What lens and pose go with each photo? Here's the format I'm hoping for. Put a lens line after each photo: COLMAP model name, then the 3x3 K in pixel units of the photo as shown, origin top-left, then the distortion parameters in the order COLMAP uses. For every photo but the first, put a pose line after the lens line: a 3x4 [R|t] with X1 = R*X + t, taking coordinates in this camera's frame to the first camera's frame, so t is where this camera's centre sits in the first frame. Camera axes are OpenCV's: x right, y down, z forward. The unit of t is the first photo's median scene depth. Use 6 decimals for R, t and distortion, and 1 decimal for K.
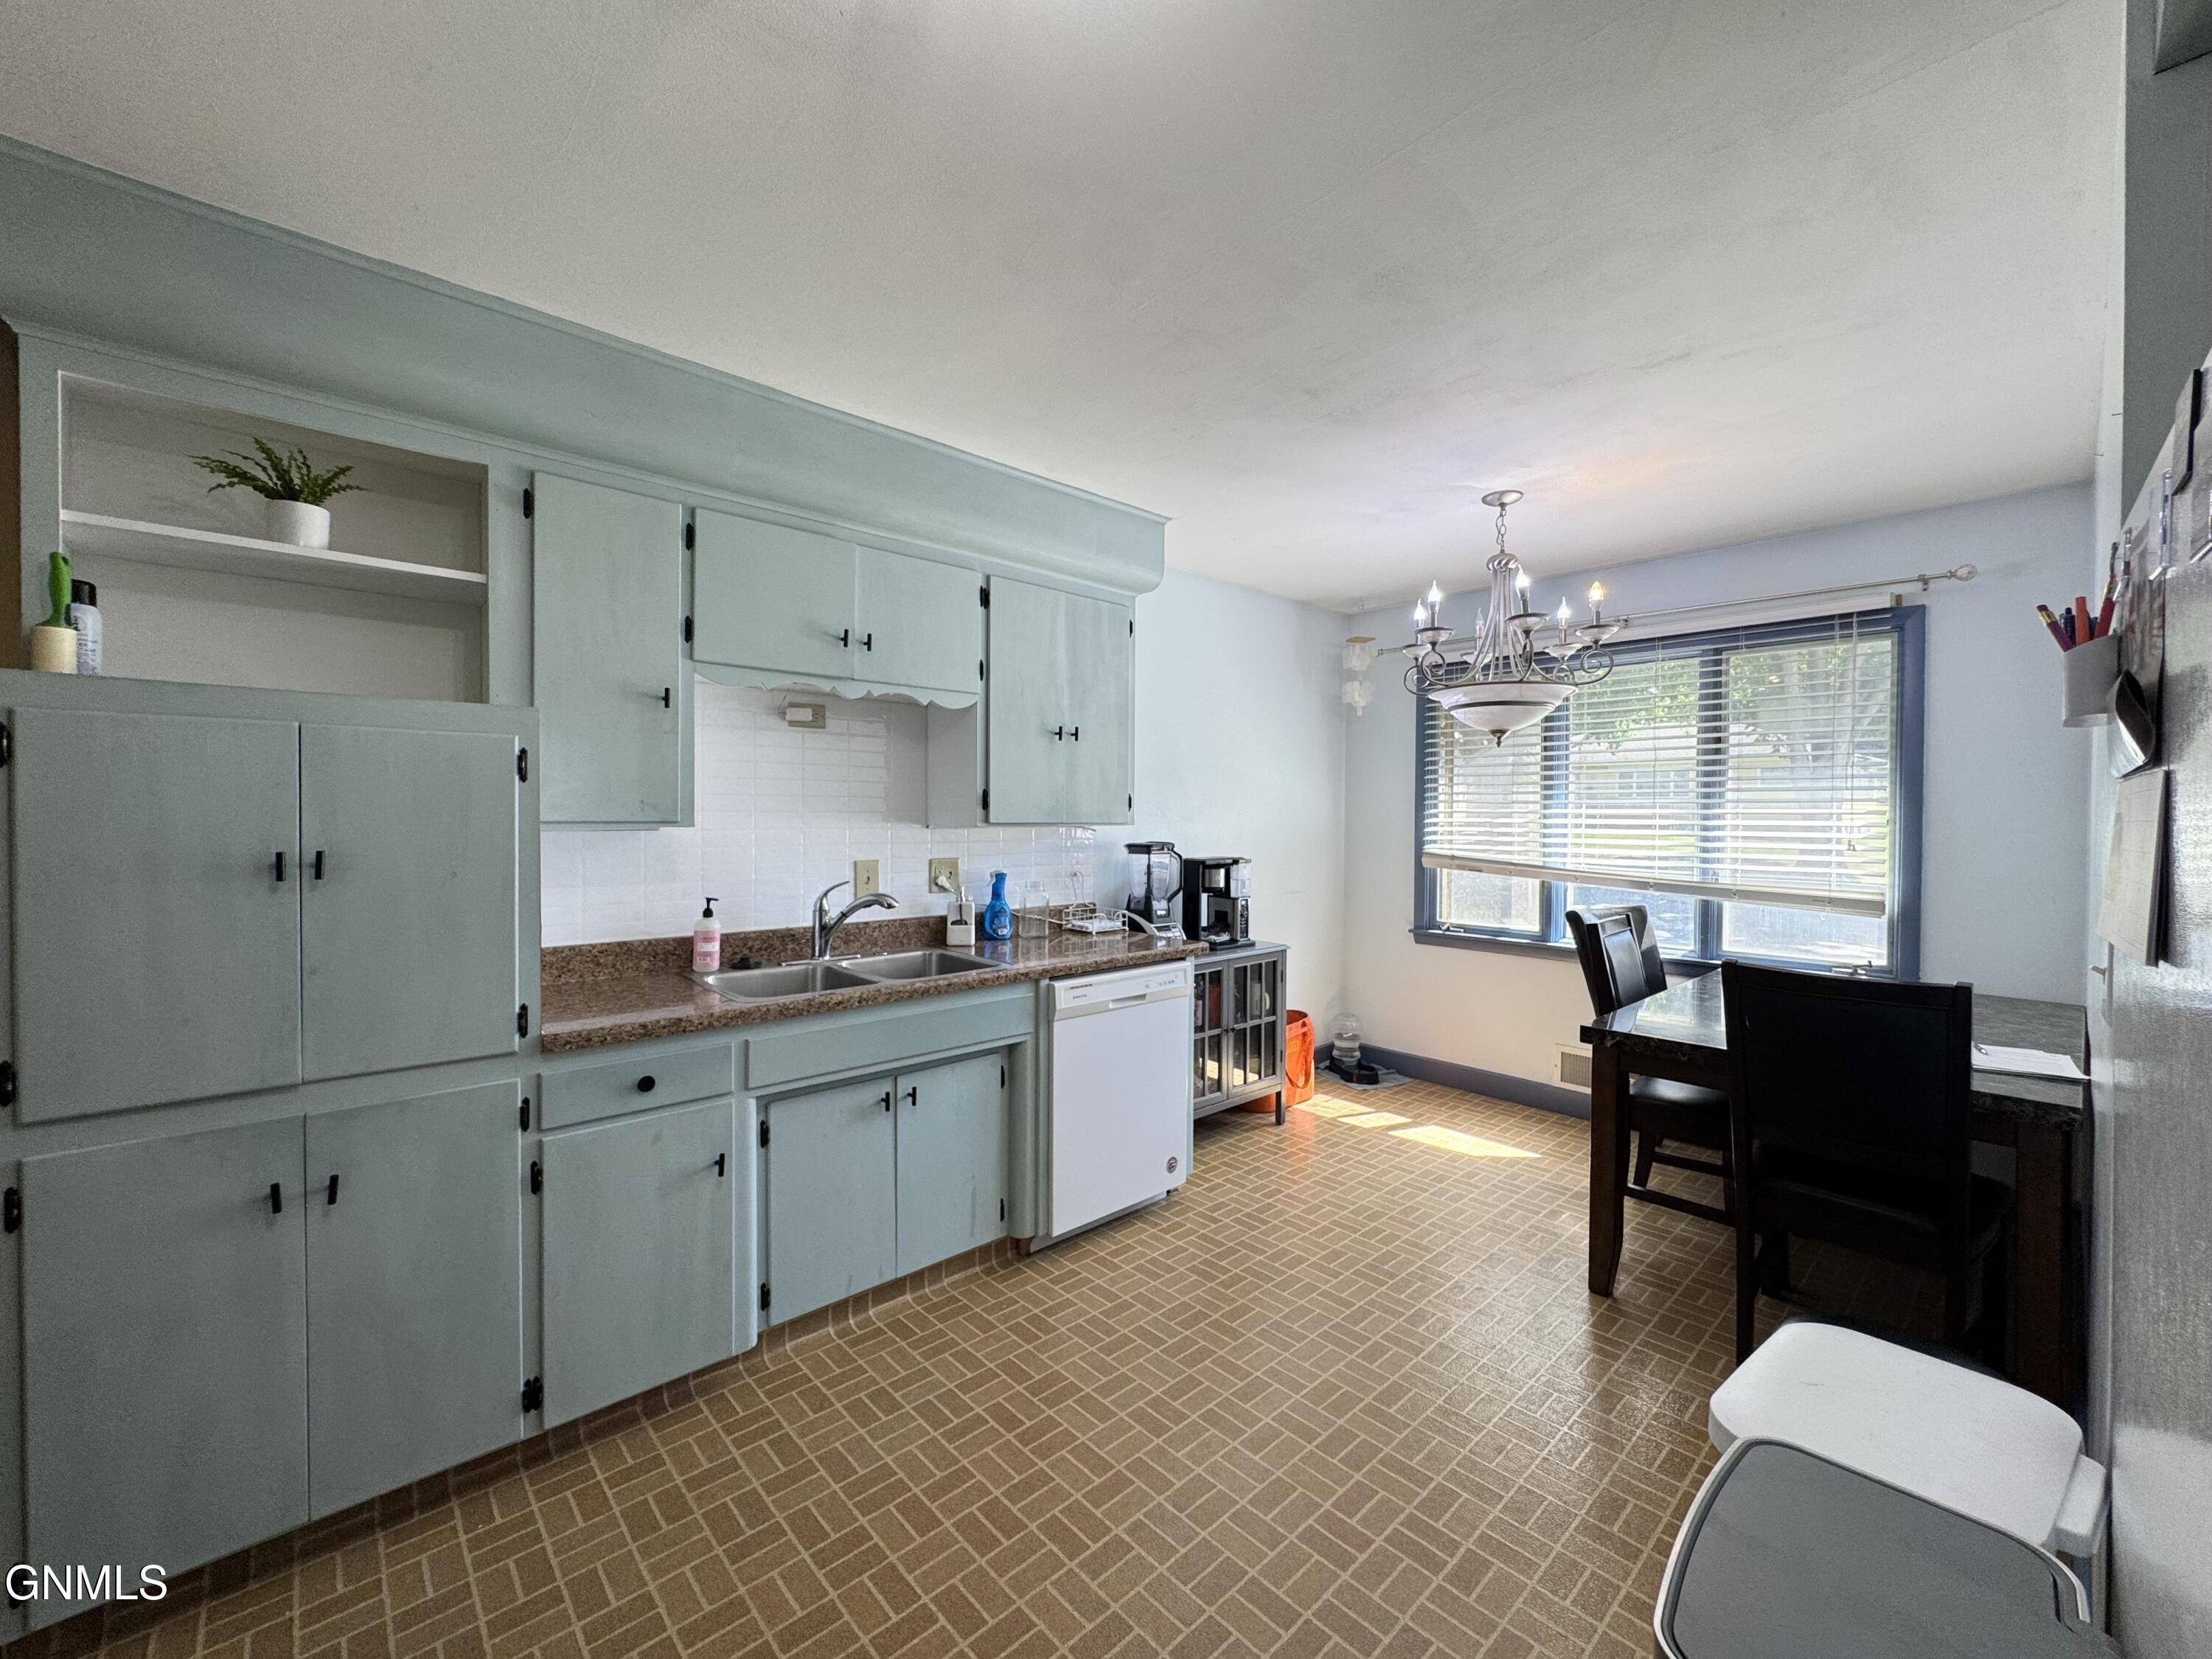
lens RADIAL K [[884.8, 0, 1103.6], [0, 884.8, 828.3], [0, 0, 1]] dist [-0.004363, 0.000446]
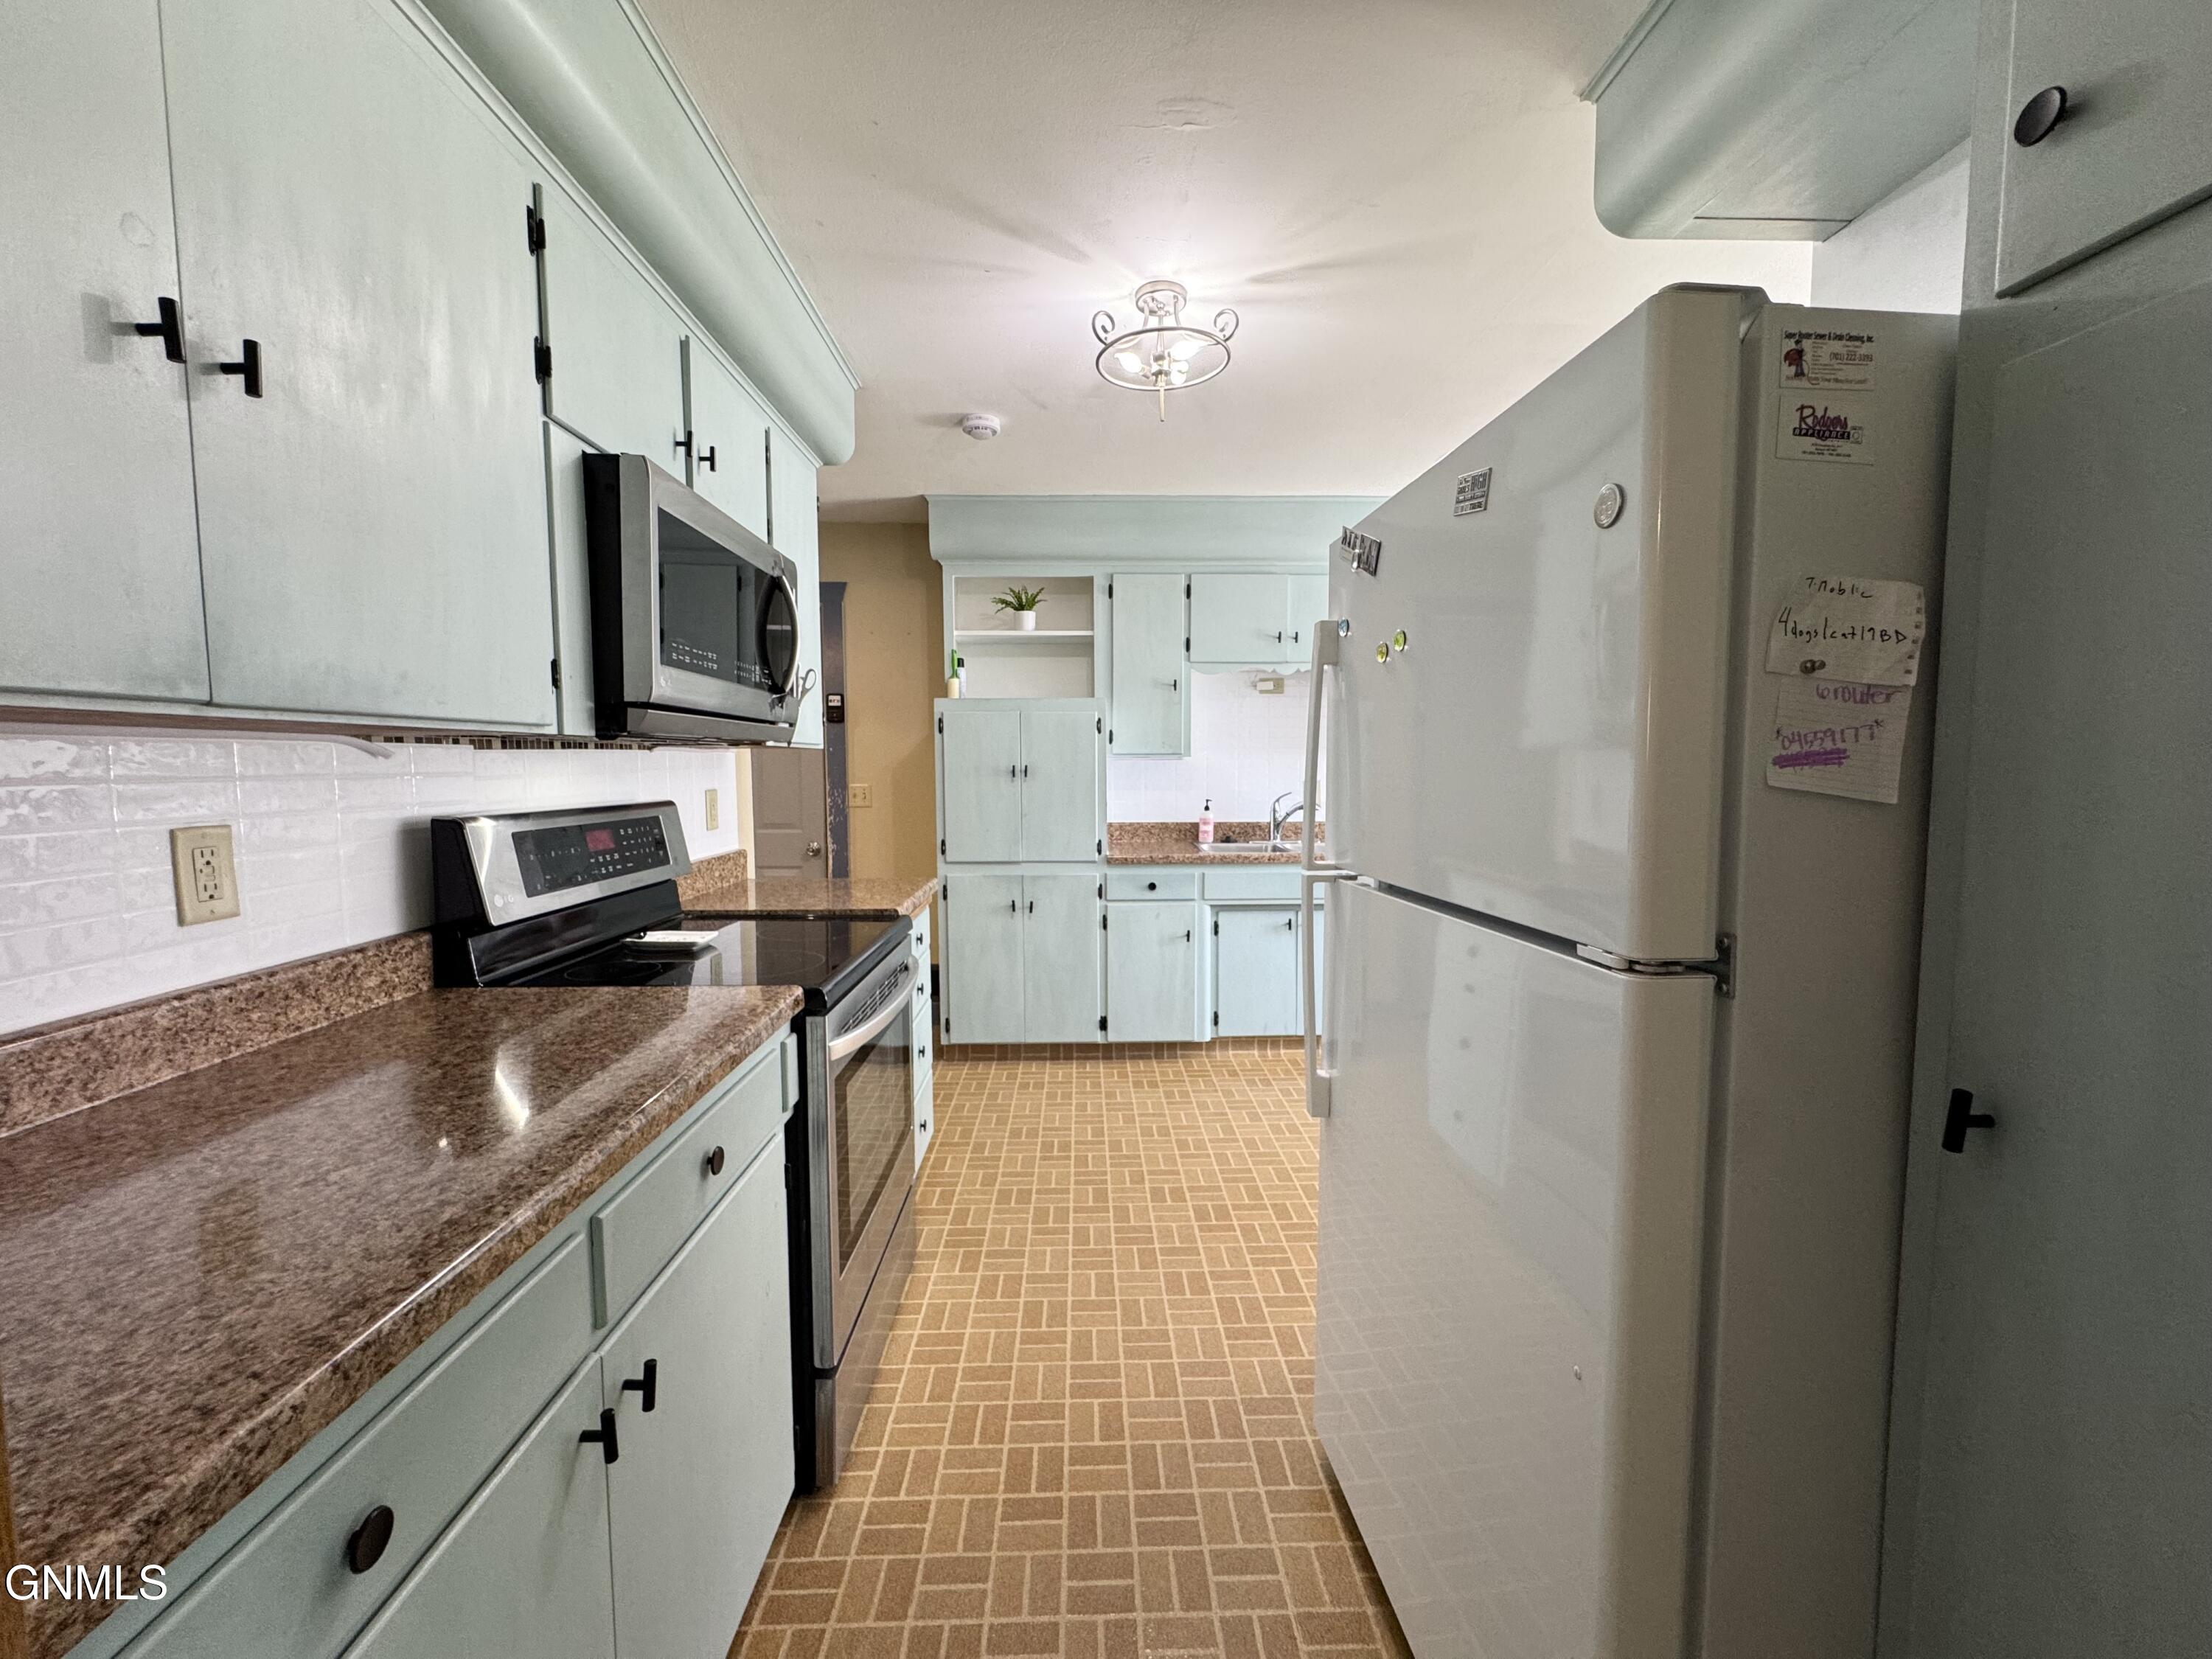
lens RADIAL K [[884.8, 0, 1111.0], [0, 884.8, 831.3], [0, 0, 1]] dist [-0.004363, 0.000446]
pose [[0.761971, 0.040787, -0.646325, 0.433871], [-0.000619, 0.998060, 0.062254, 0.028410], [0.647611, -0.047036, 0.760518, -0.351750]]
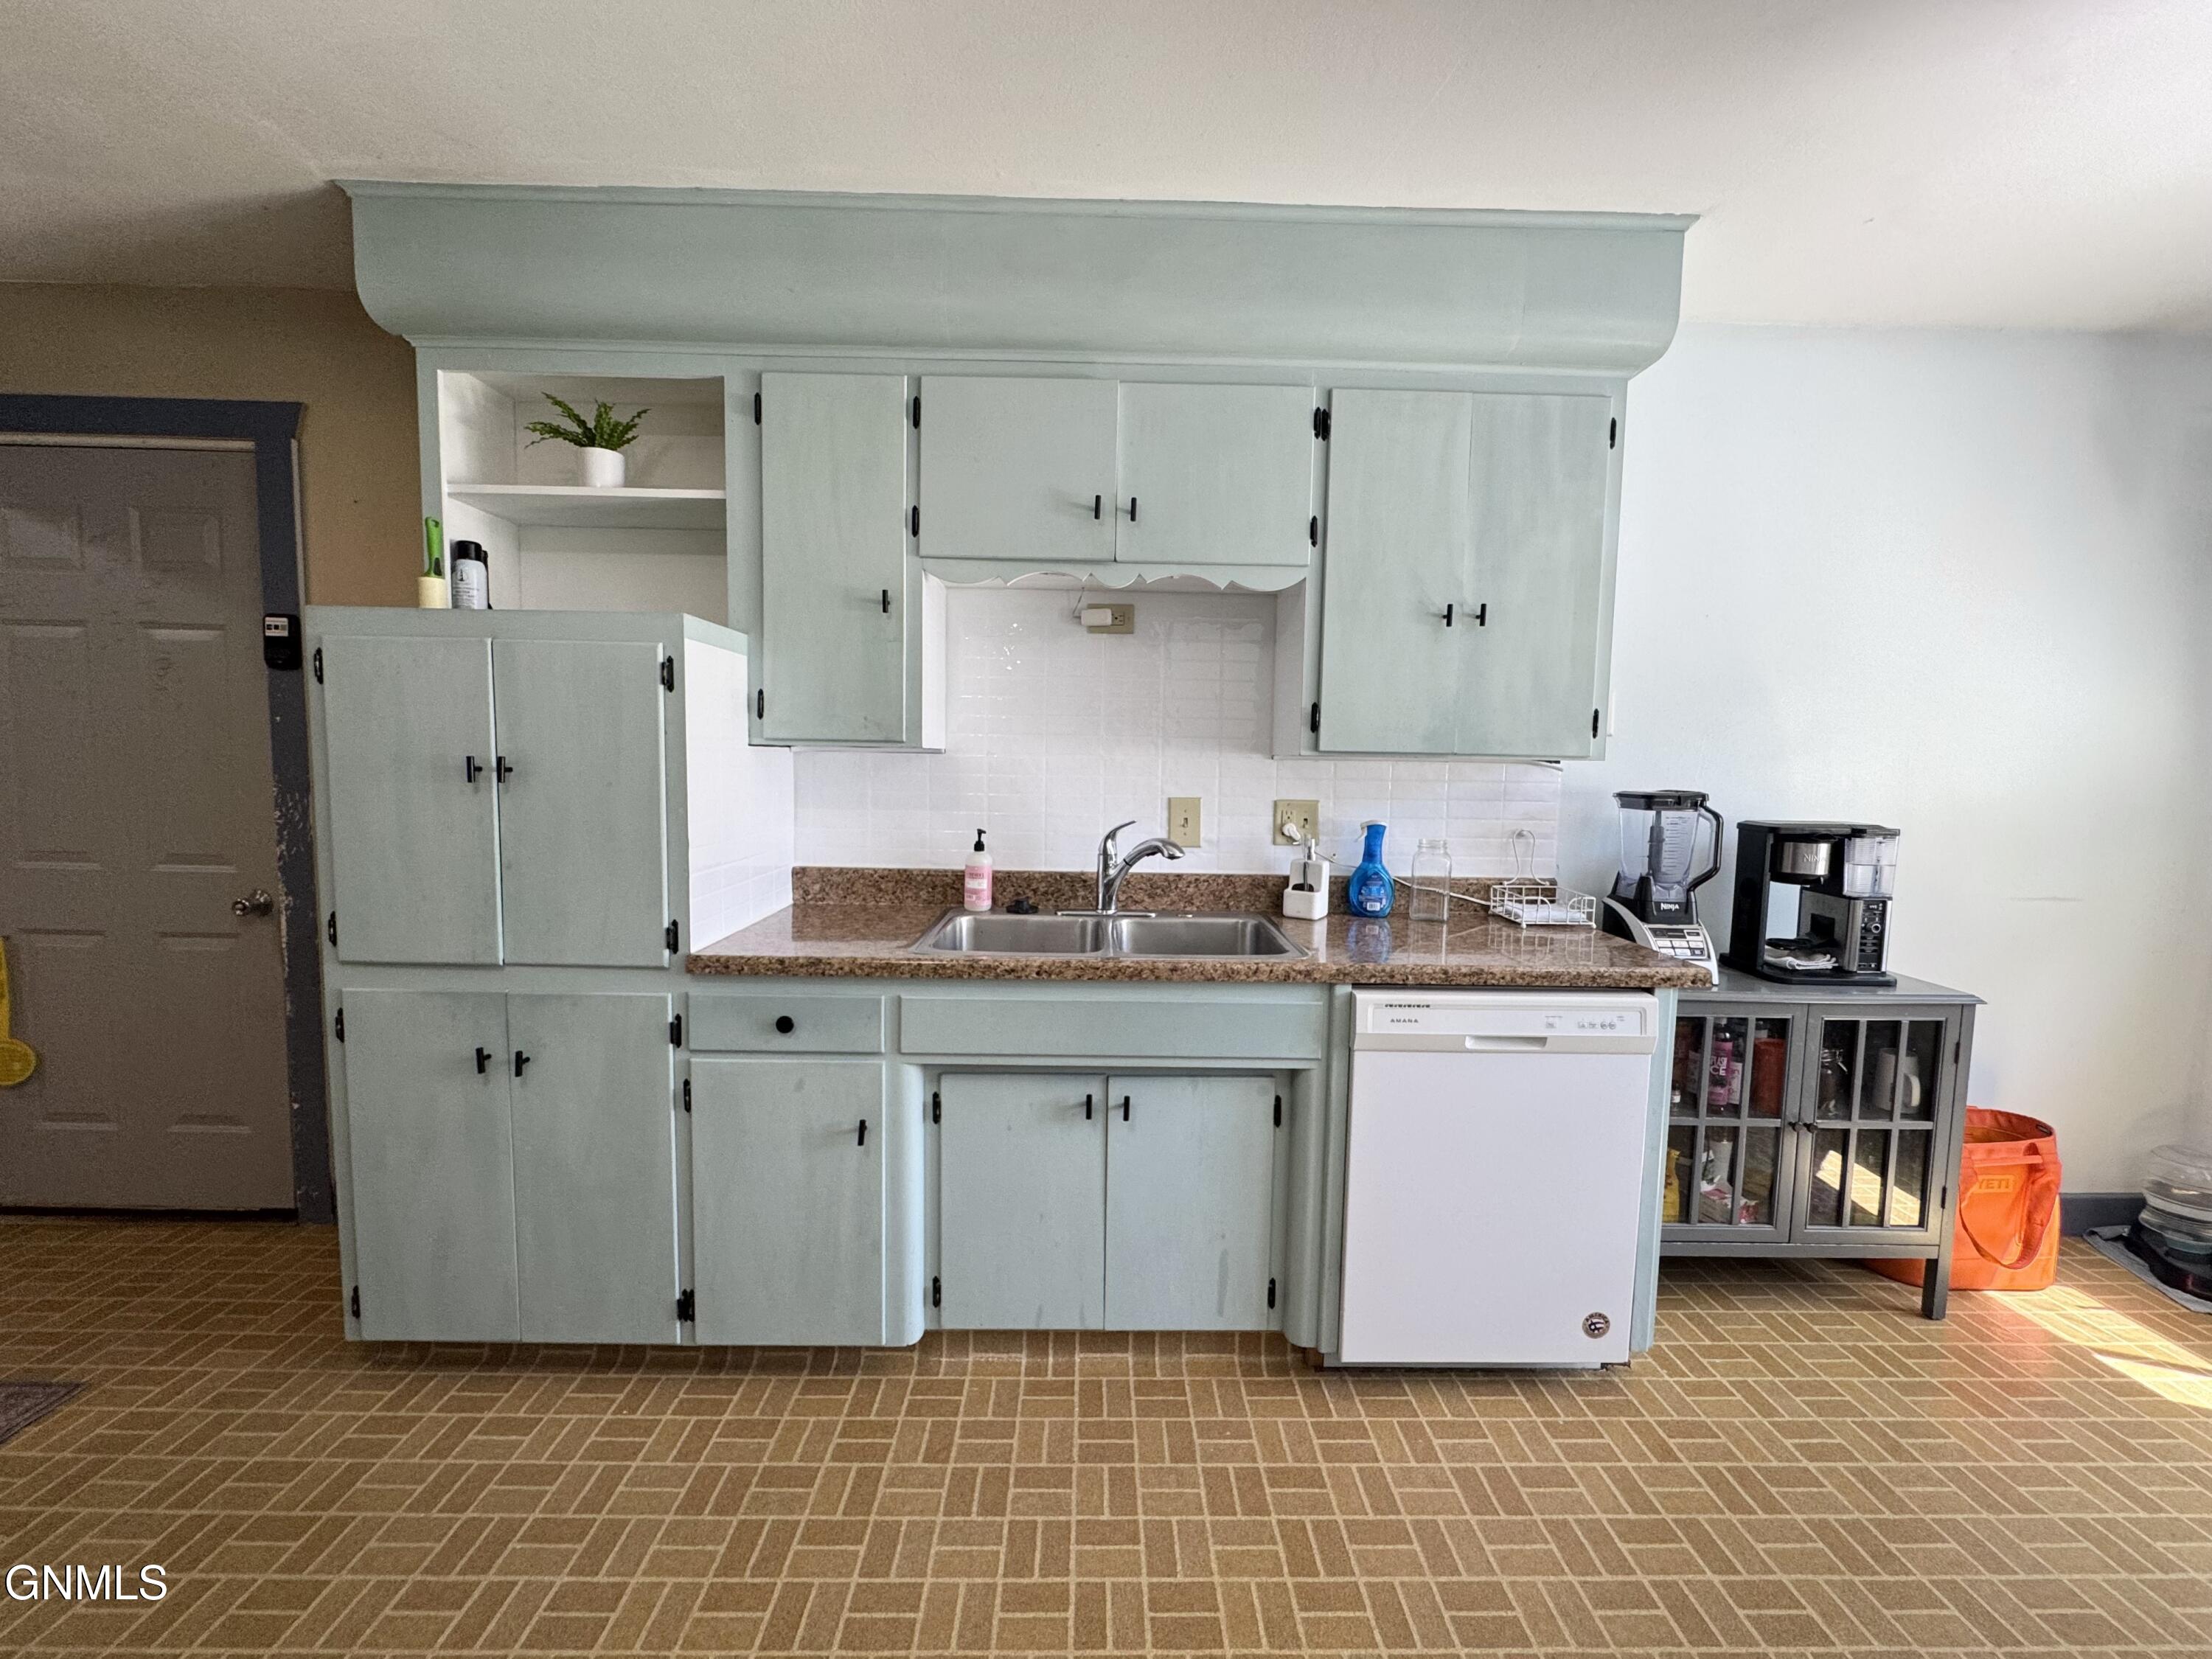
lens RADIAL K [[884.8, 0, 1106.3], [0, 884.8, 826.9], [0, 0, 1]] dist [-0.004363, 0.000446]
pose [[0.750248, 0.060844, -0.658351, 0.203892], [-0.023713, 0.997592, 0.065173, 0.011988], [0.660731, -0.033284, 0.749884, 0.346115]]
